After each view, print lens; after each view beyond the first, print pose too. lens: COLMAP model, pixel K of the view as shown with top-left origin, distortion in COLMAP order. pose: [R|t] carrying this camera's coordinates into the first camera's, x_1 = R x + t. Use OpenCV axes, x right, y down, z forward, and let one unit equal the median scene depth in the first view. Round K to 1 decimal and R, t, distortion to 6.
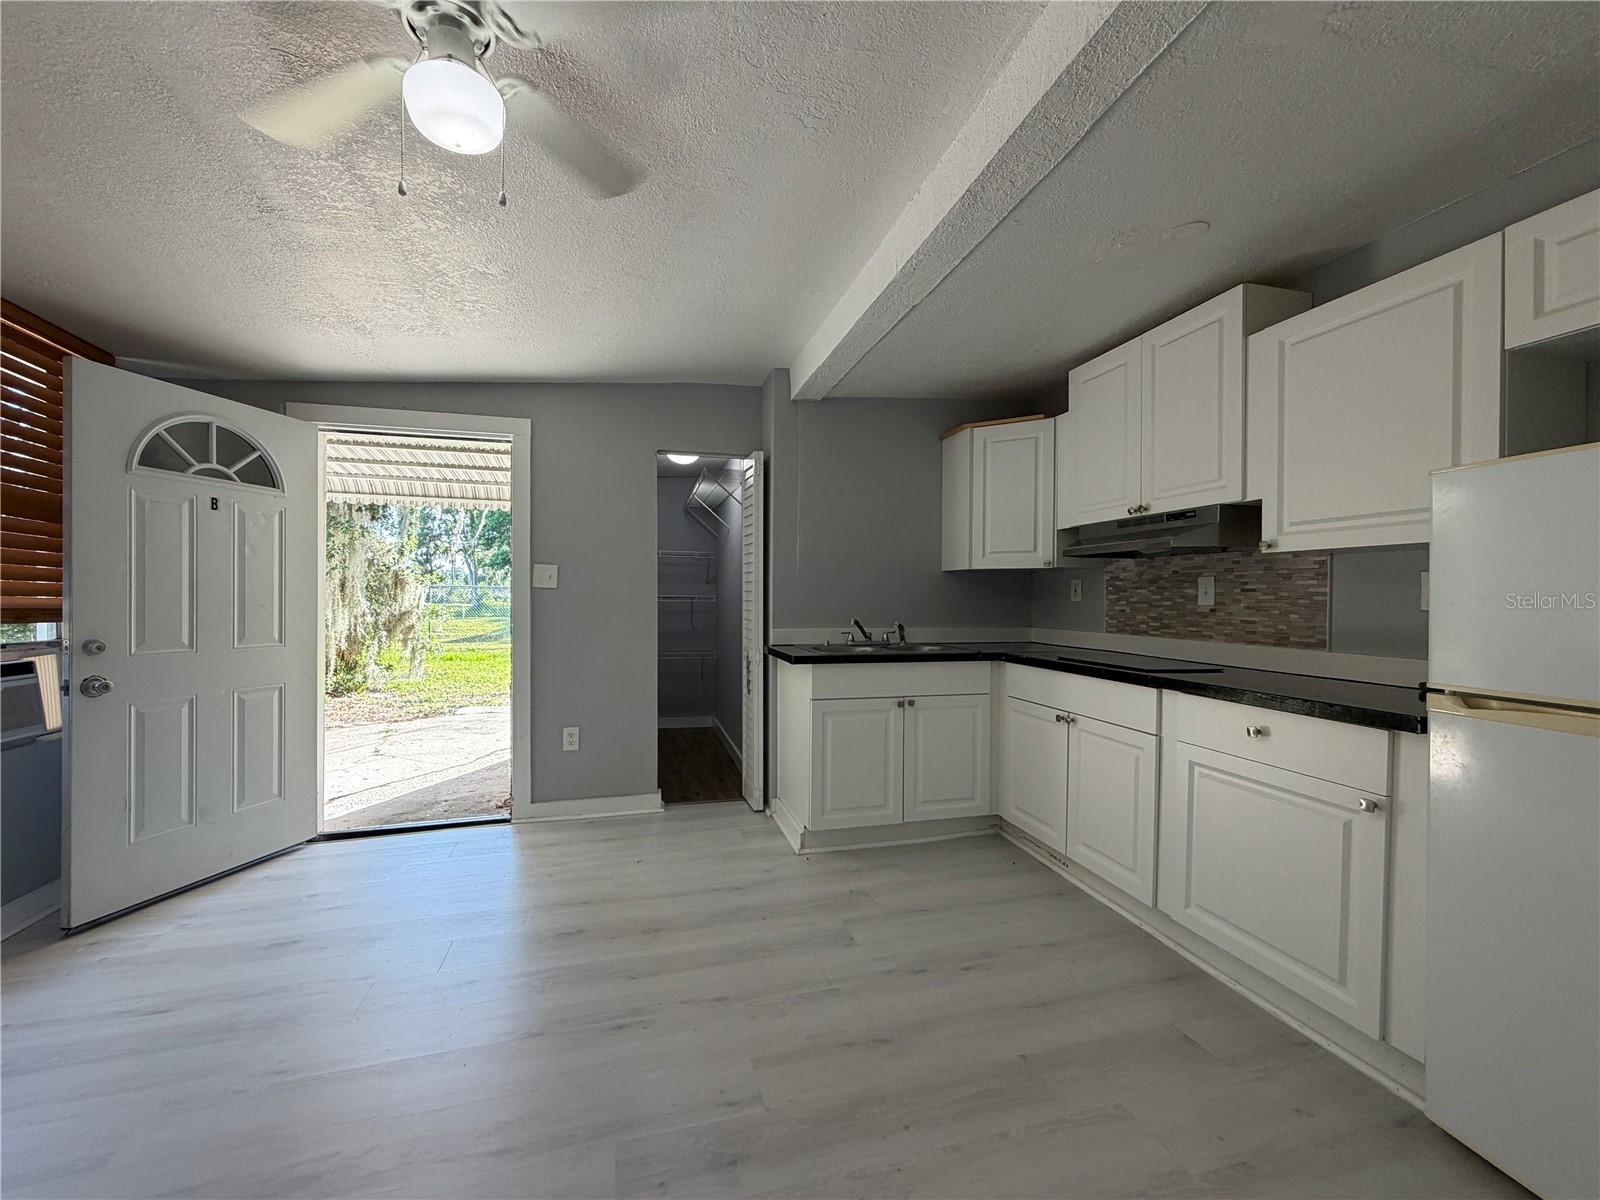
lens RADIAL K [[640.6, 0, 801.4], [0, 640.6, 601.9], [0, 0, 1]] dist [-0.001928, -0.000093]
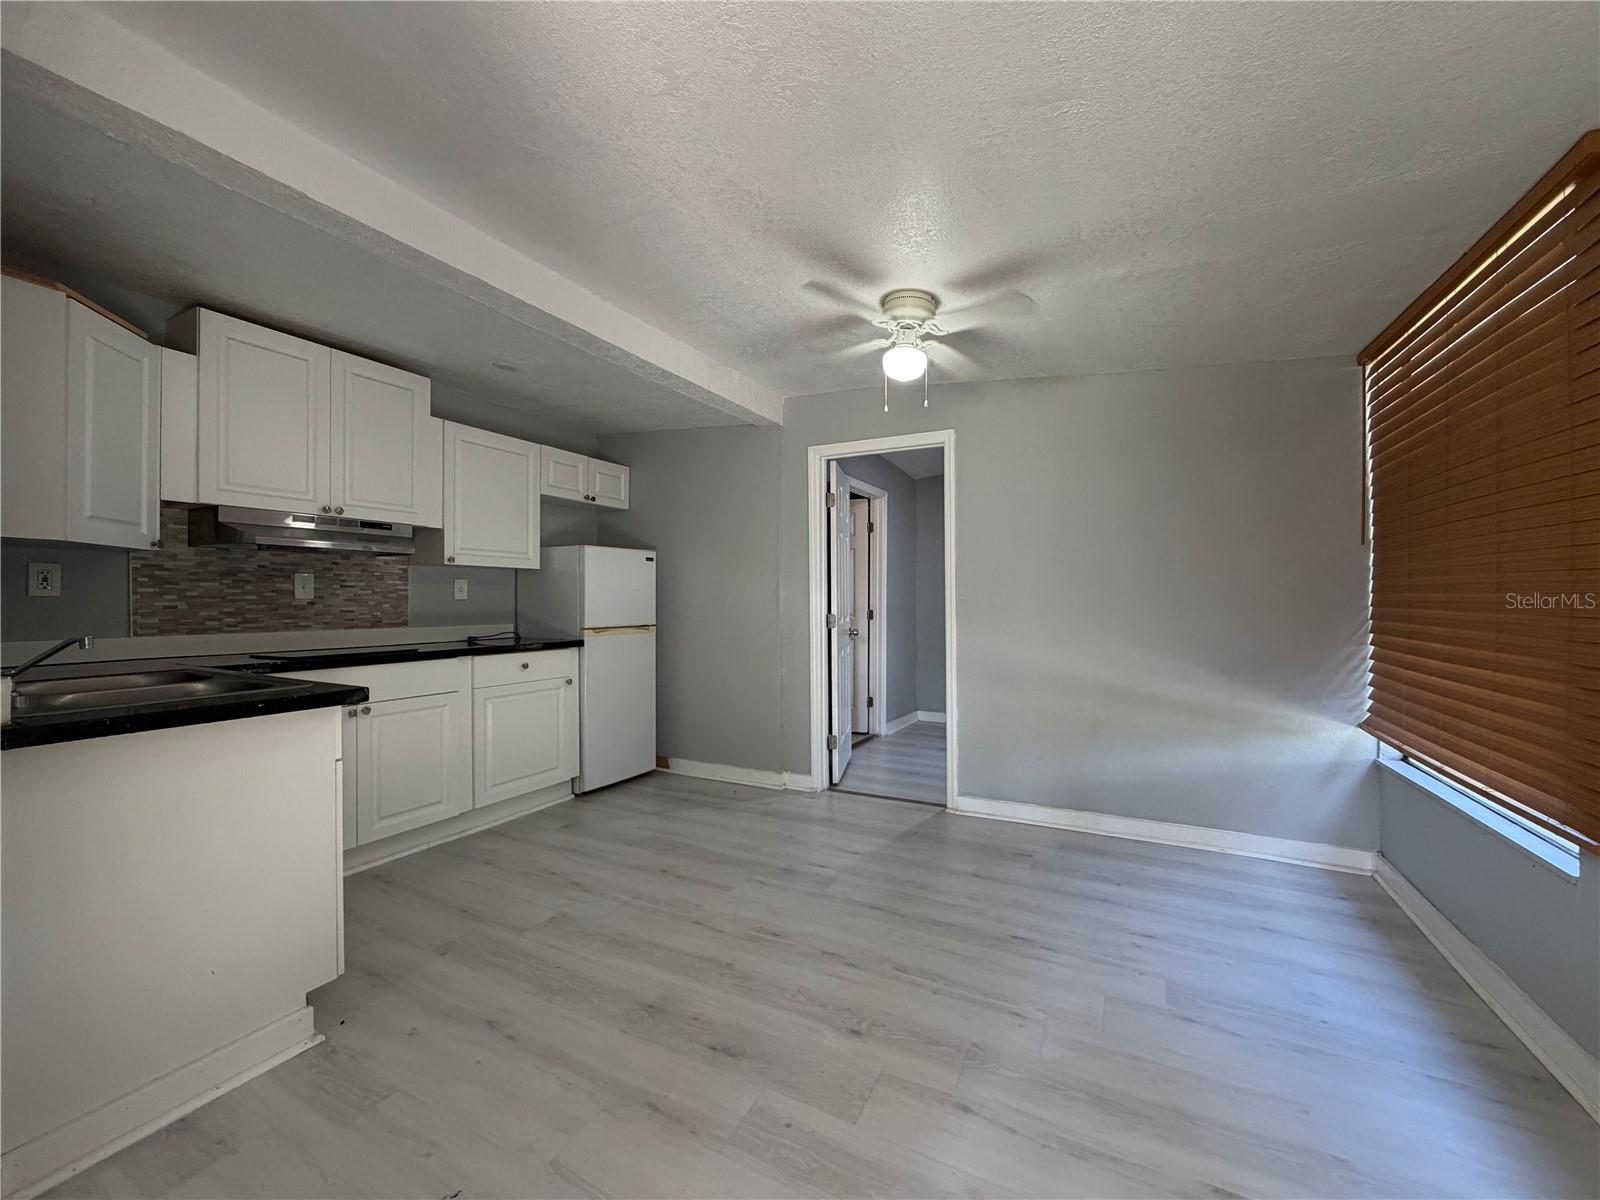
lens RADIAL K [[640.6, 0, 801.0], [0, 640.6, 596.5], [0, 0, 1]] dist [-0.001928, -0.000093]
pose [[-0.734565, -0.001944, 0.678536, -0.799870], [0.001948, 0.999986, 0.004974, -0.002759], [-0.678536, 0.004976, -0.734551, 1.288968]]
